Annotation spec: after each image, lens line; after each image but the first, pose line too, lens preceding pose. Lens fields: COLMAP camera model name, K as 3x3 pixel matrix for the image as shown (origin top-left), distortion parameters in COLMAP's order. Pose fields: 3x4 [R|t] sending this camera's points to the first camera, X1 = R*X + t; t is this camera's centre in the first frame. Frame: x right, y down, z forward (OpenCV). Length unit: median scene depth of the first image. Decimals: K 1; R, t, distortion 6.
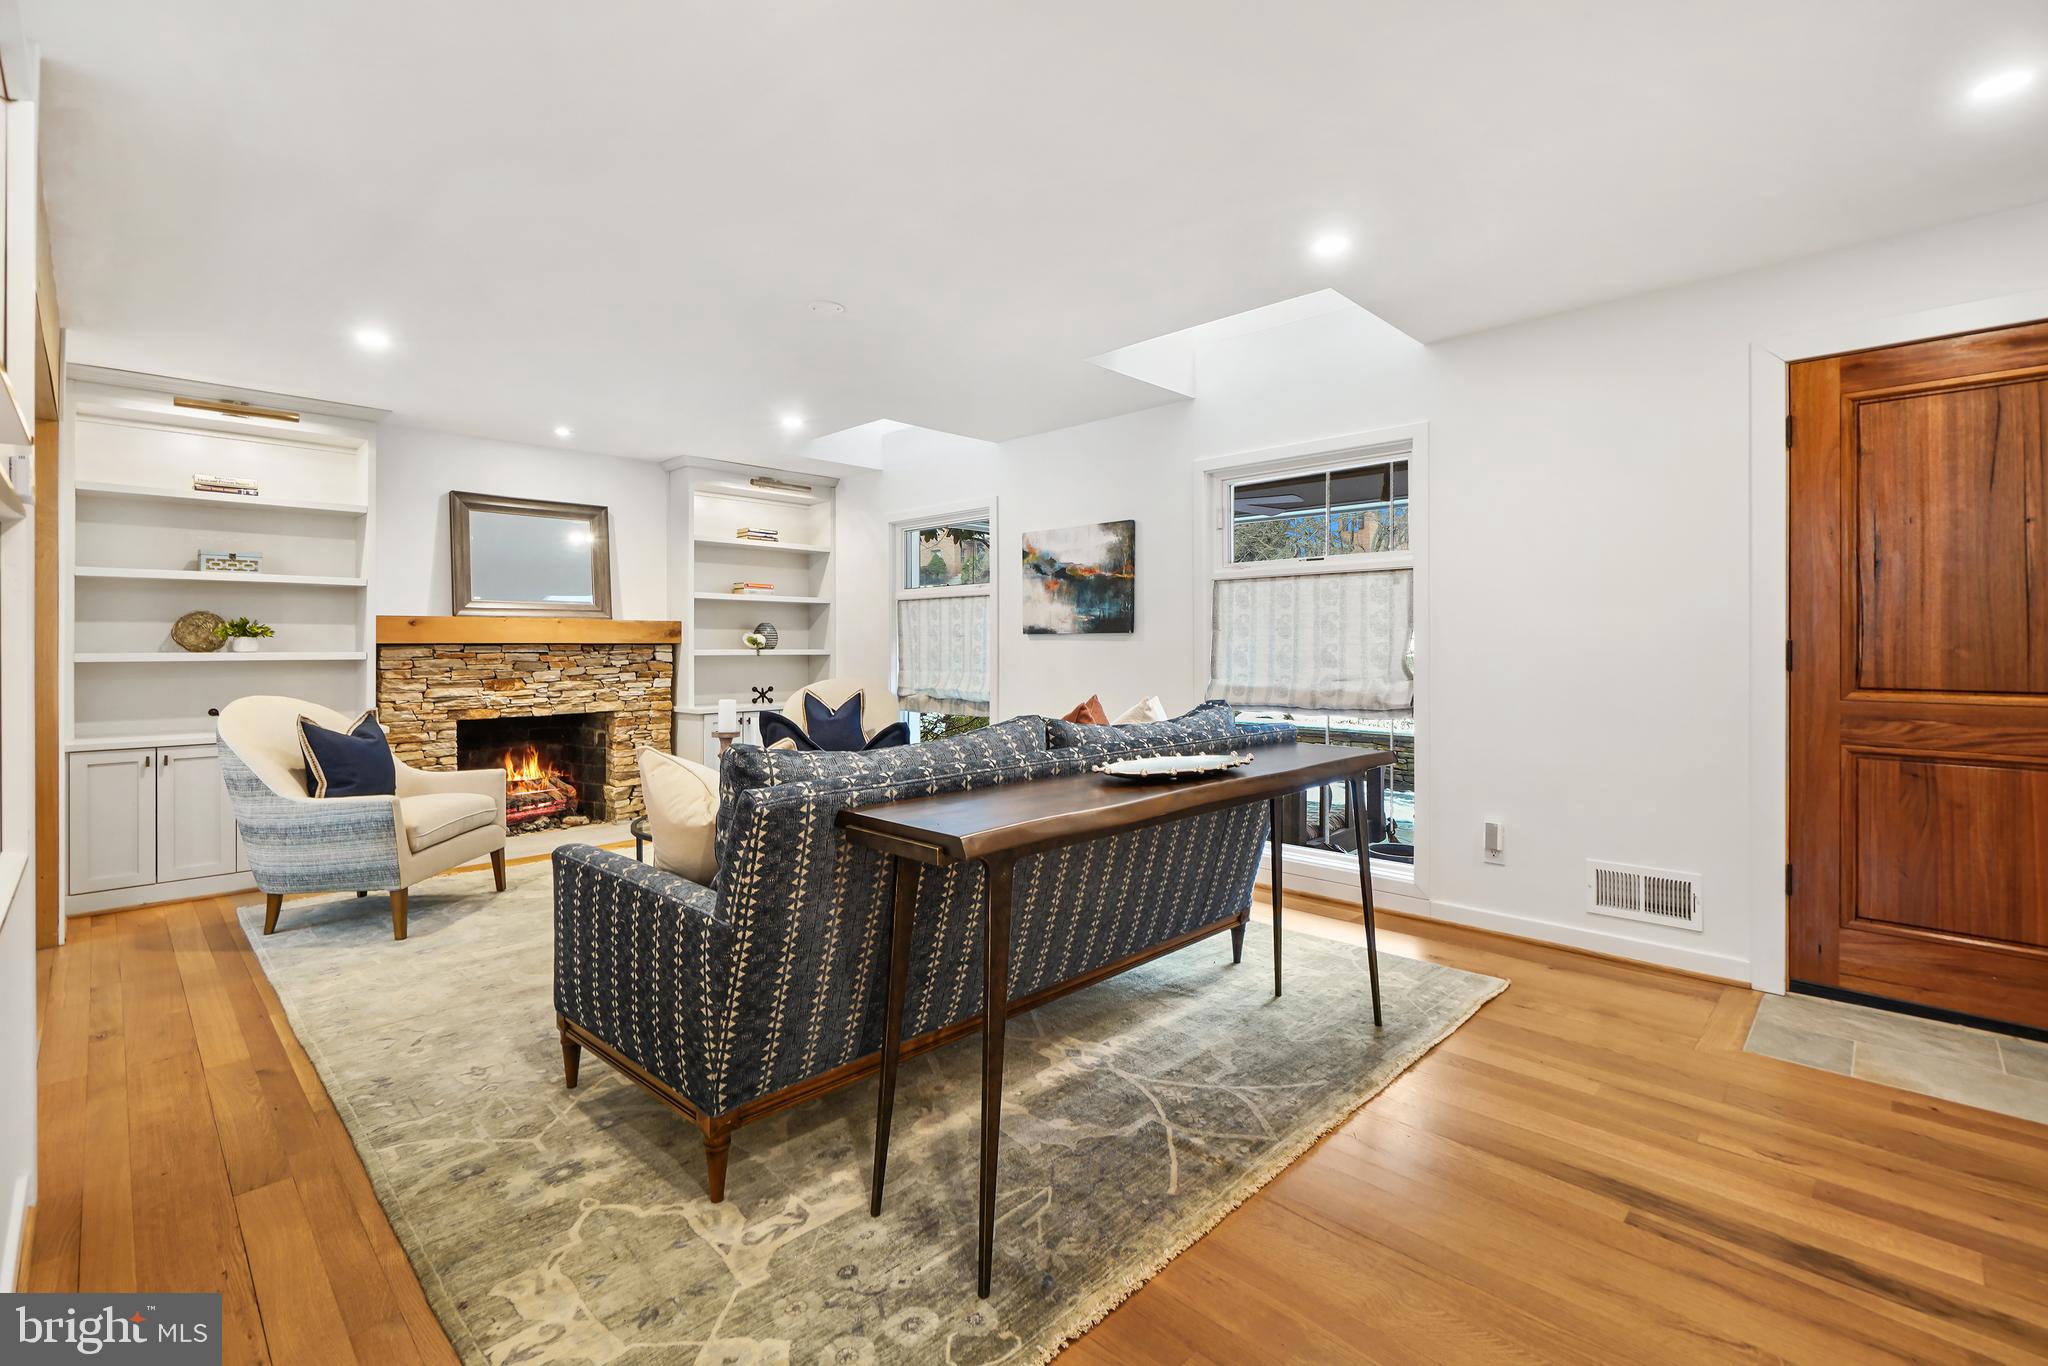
lens RADIAL K [[910.2, 0, 1015.7], [0, 910.2, 663.2], [0, 0, 1]] dist [-0.003139, -0.001460]
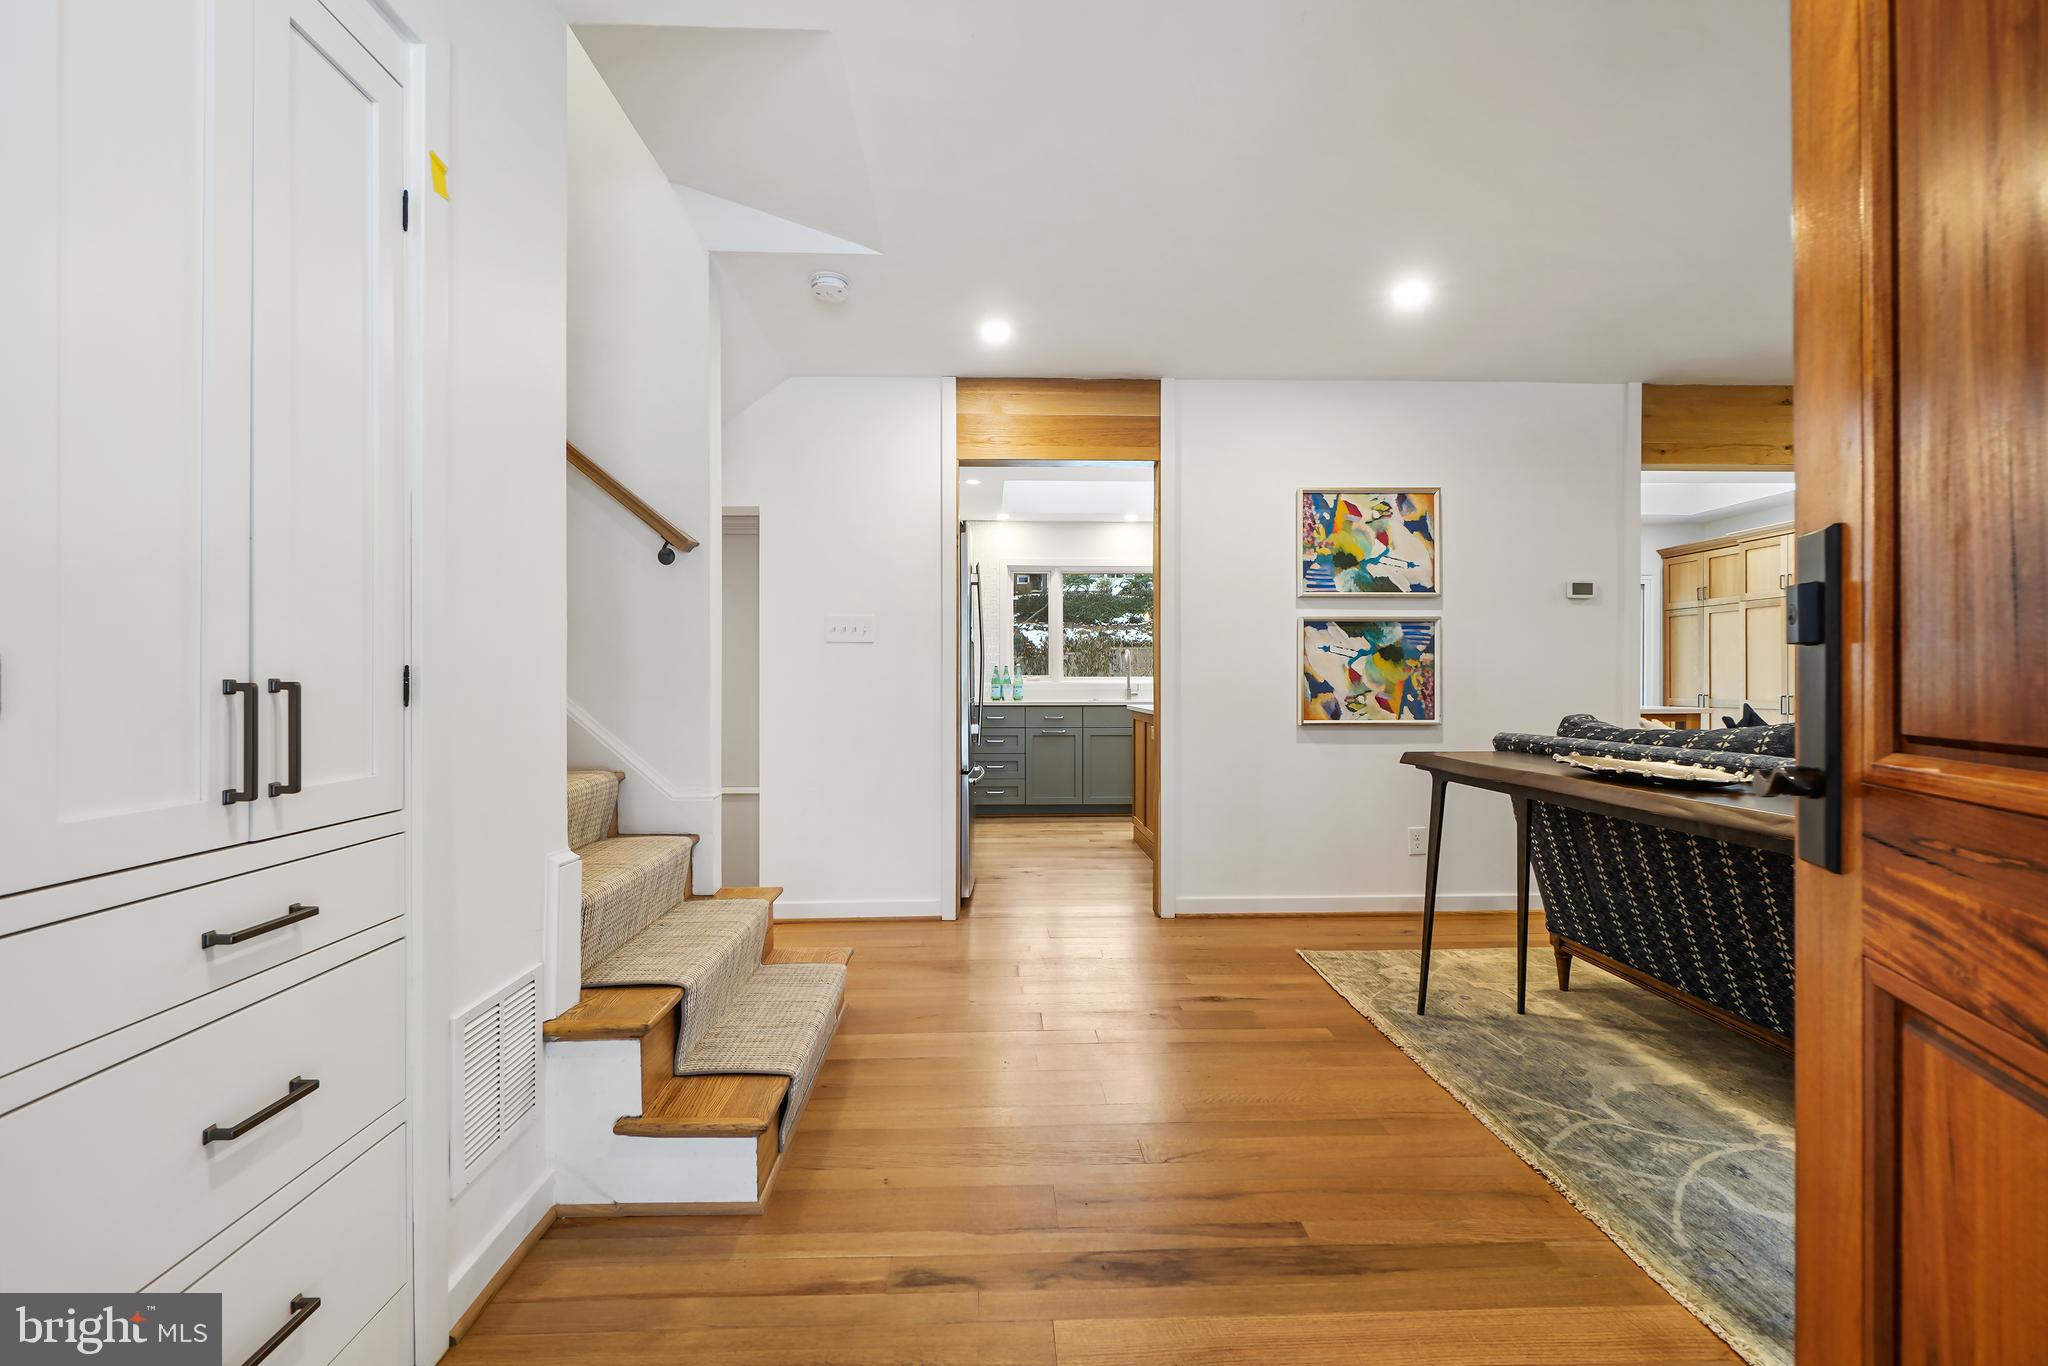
lens RADIAL K [[910.2, 0, 1026.9], [0, 910.2, 698.2], [0, 0, 1]] dist [-0.003139, -0.001460]
pose [[-0.691722, 0.008392, -0.722115, 1.335456], [-0.010737, 0.999702, 0.021903, 0.026198], [0.722084, 0.022904, -0.691426, 1.233291]]
